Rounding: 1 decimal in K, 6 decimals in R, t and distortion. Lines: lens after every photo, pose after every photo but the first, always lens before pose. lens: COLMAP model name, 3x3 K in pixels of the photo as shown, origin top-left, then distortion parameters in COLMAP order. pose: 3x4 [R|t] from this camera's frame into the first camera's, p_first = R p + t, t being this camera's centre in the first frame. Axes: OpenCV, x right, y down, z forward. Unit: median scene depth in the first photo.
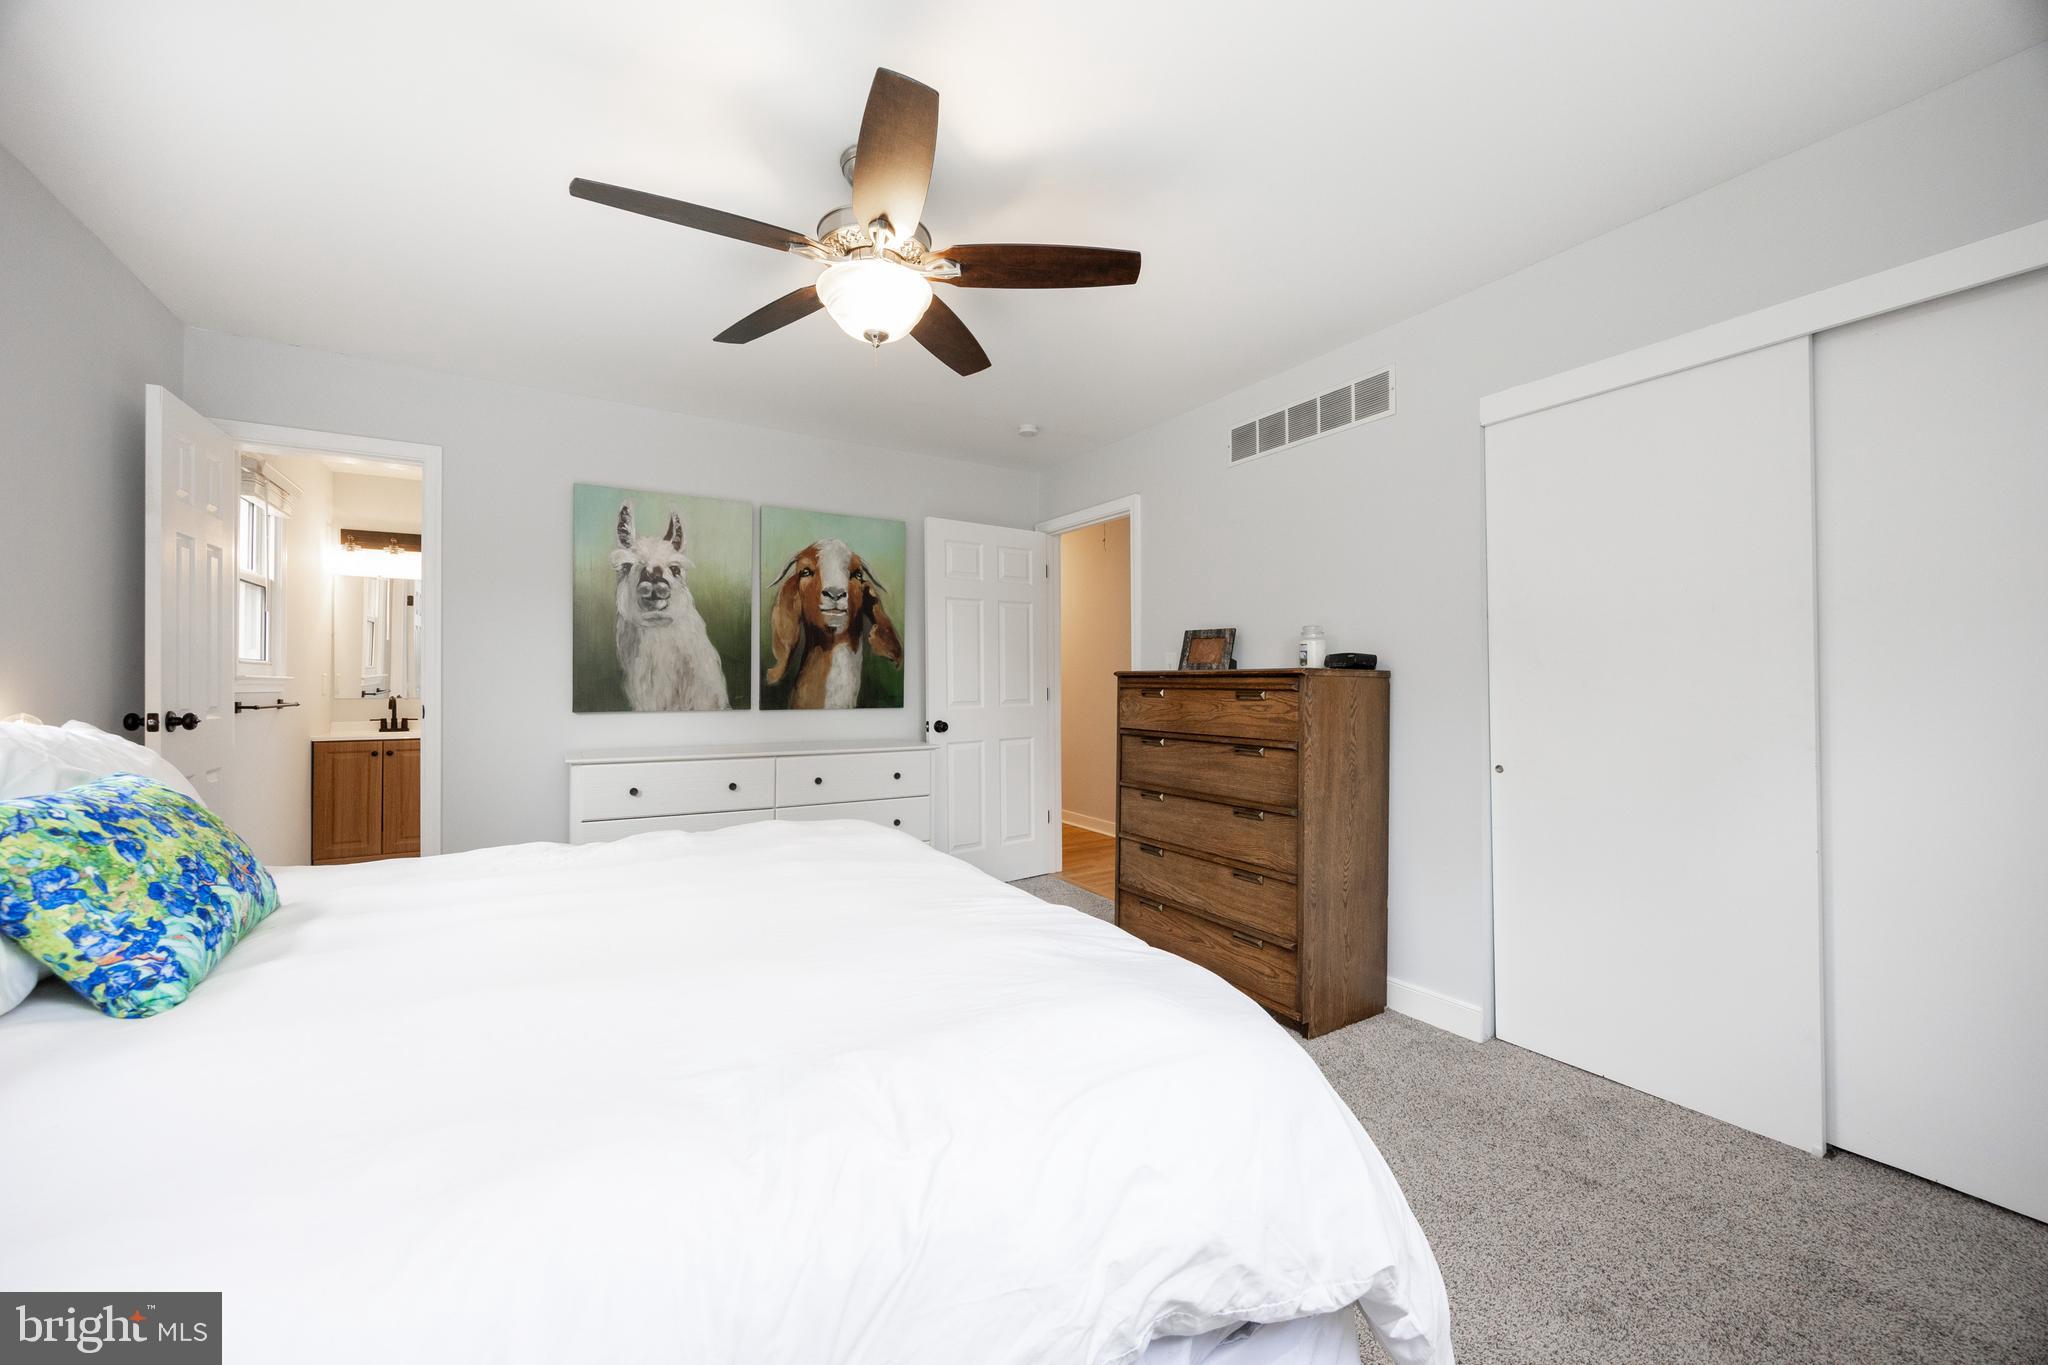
lens RADIAL K [[789.8, 0, 1028.9], [0, 789.8, 681.0], [0, 0, 1]] dist [-0.000787, 0.000286]
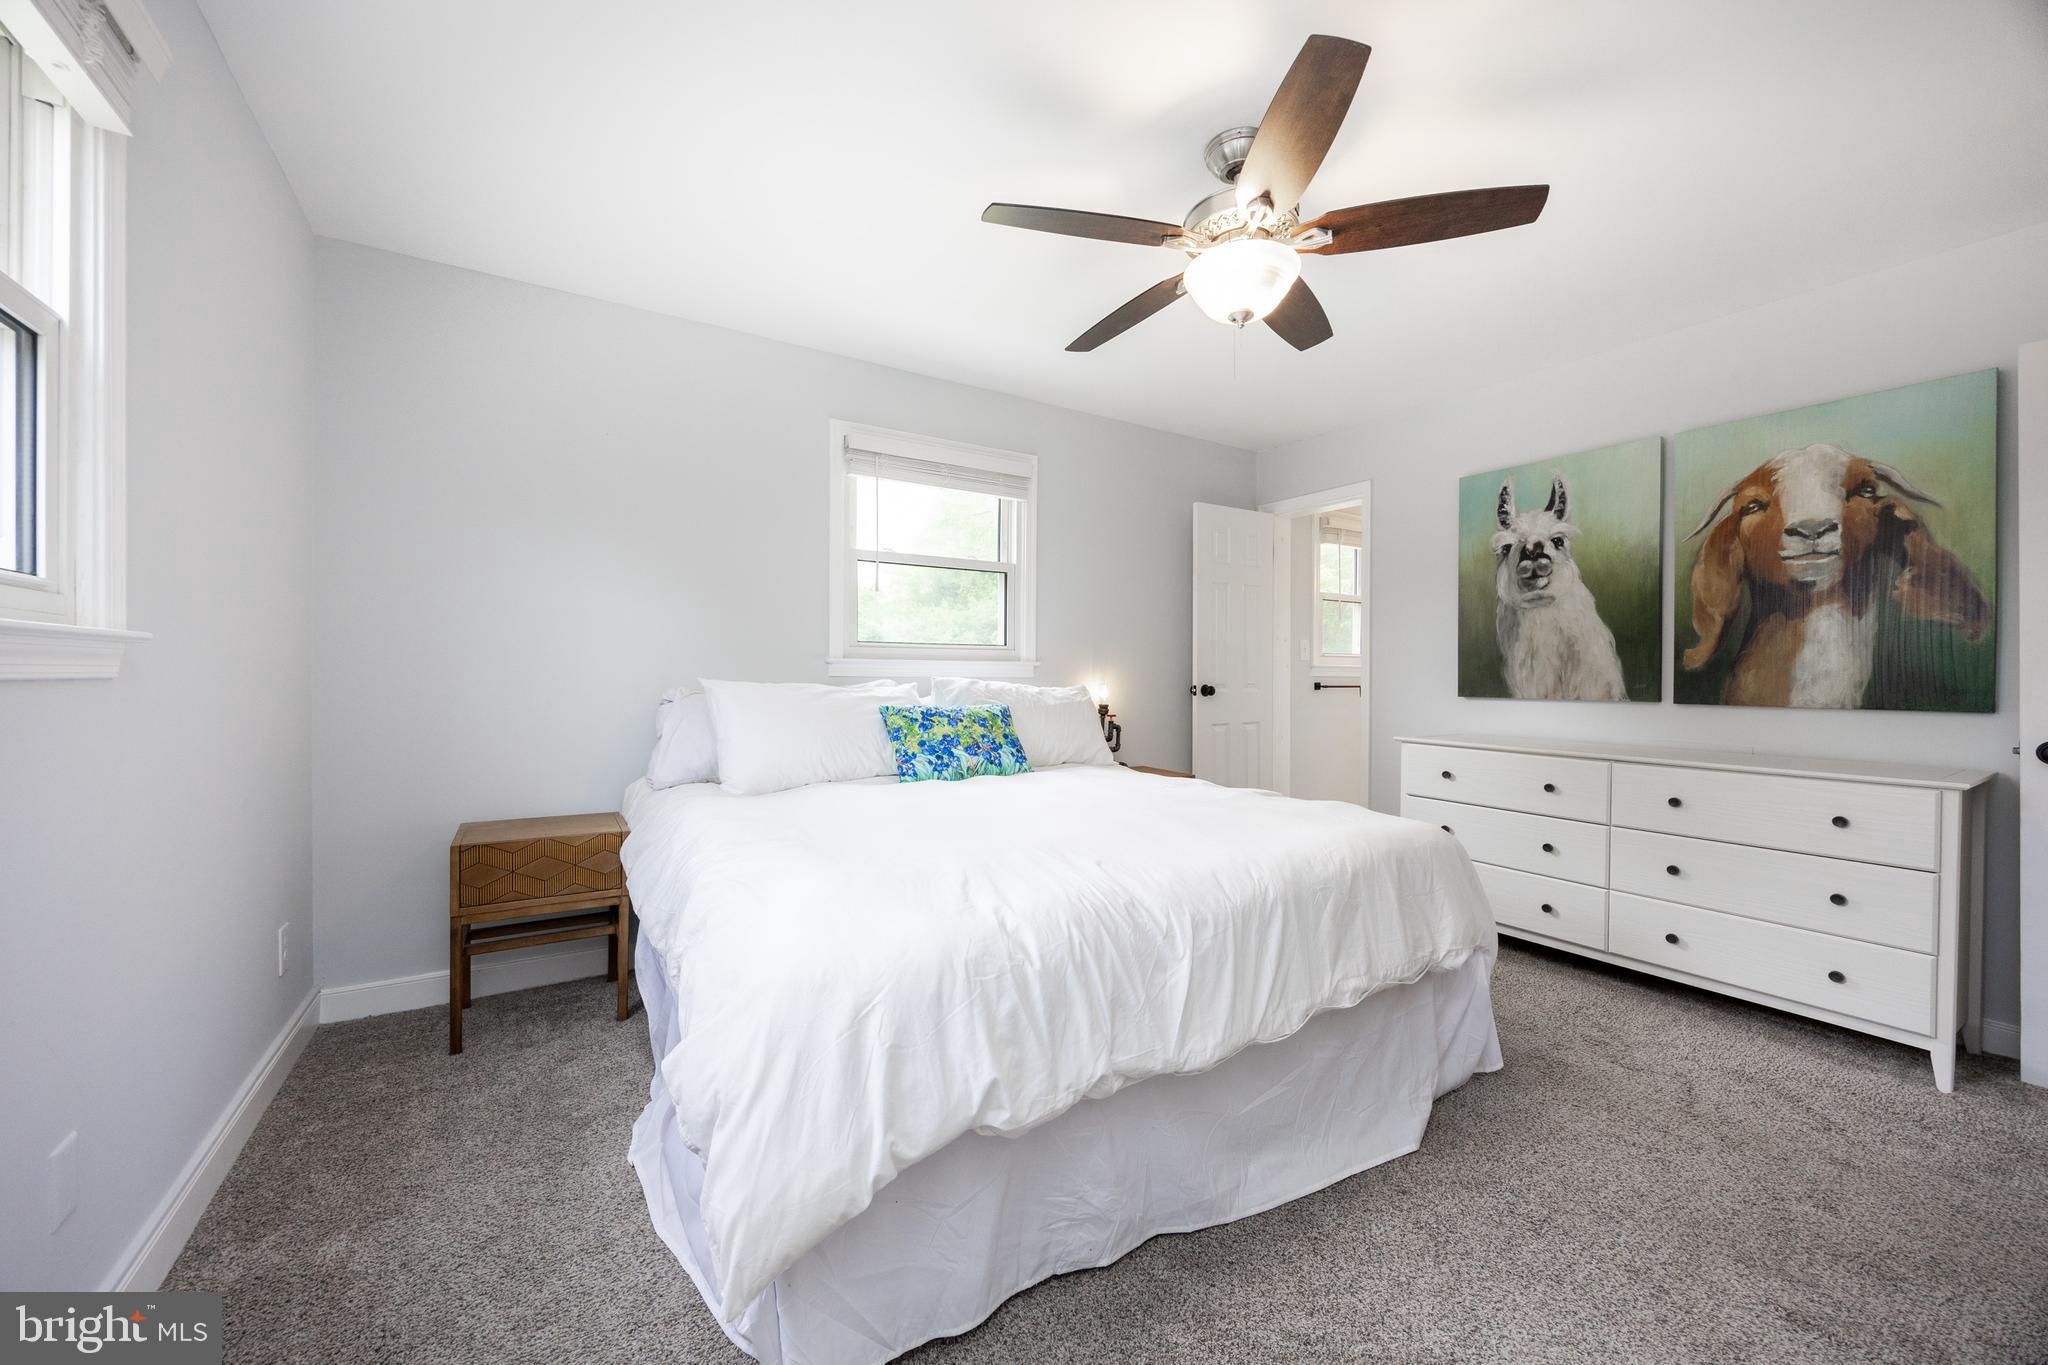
lens RADIAL K [[789.8, 0, 1026.6], [0, 789.8, 684.2], [0, 0, 1]] dist [-0.000787, 0.000286]
pose [[0.000844, 0.012577, -0.999921, 0.432401], [-0.002945, 0.999917, 0.012574, 0.010509], [0.999995, 0.002934, 0.000881, 0.386998]]
